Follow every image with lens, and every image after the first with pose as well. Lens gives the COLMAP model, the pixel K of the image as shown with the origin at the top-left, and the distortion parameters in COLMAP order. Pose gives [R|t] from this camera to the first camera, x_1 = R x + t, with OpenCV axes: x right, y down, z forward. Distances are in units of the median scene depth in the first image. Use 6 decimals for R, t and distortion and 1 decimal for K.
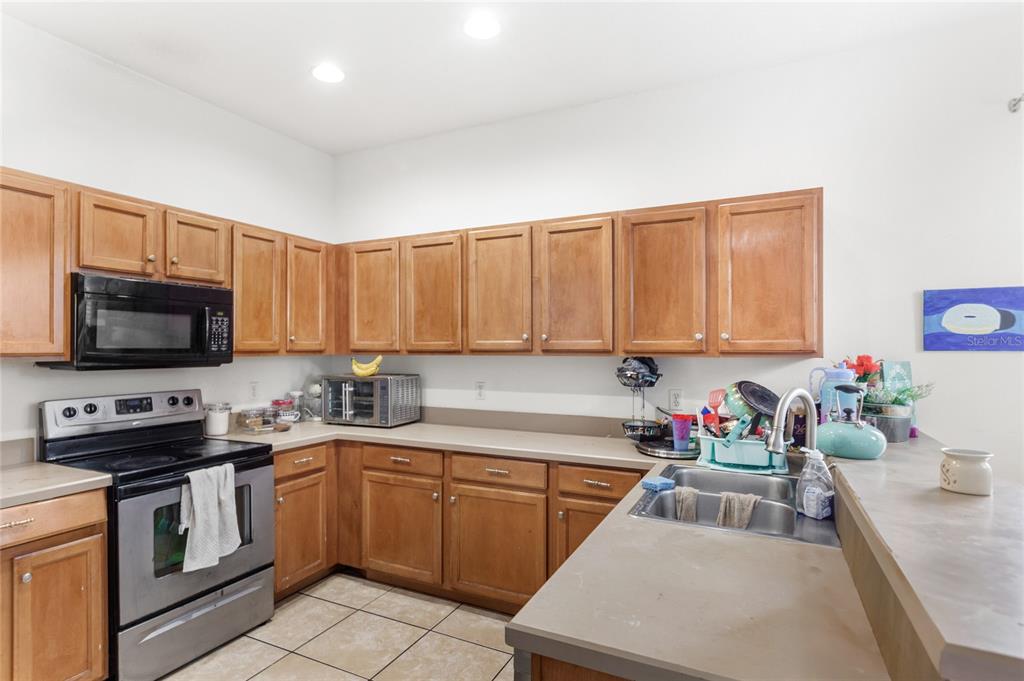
lens RADIAL K [[549.4, 0, 489.7], [0, 549.4, 343.6], [0, 0, 1]] dist [-0.002286, -0.000296]
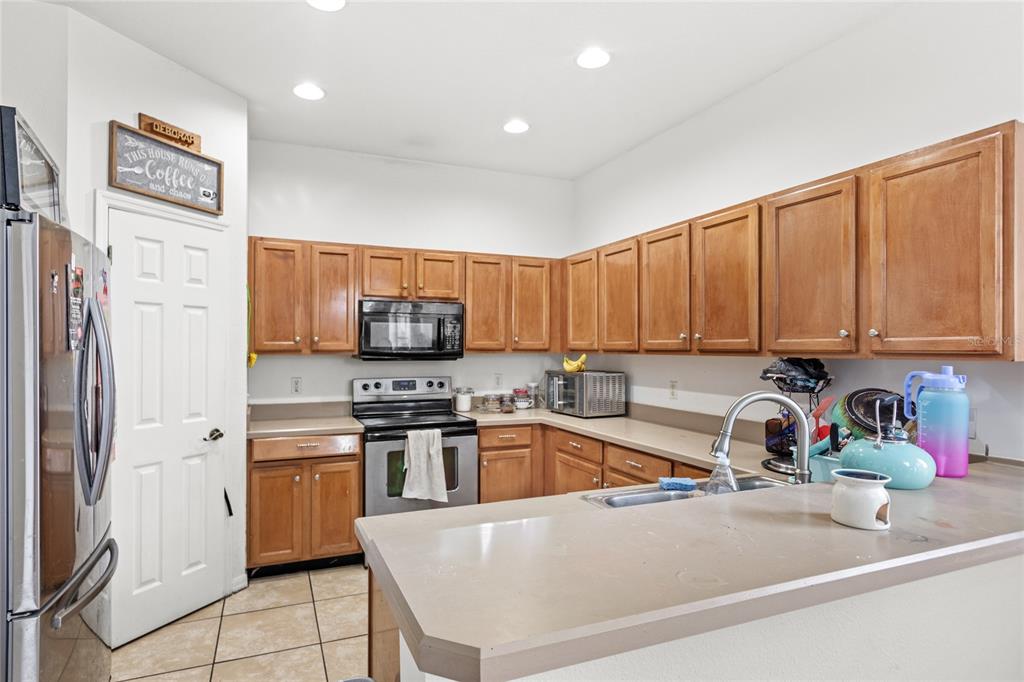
lens RADIAL K [[549.4, 0, 489.7], [0, 549.4, 344.1], [0, 0, 1]] dist [-0.002286, -0.000296]
pose [[0.754509, -0.001556, -0.656288, 0.450659], [0.001906, 0.999998, -0.000180, 0.001304], [0.656287, -0.001115, 0.754510, 0.022566]]
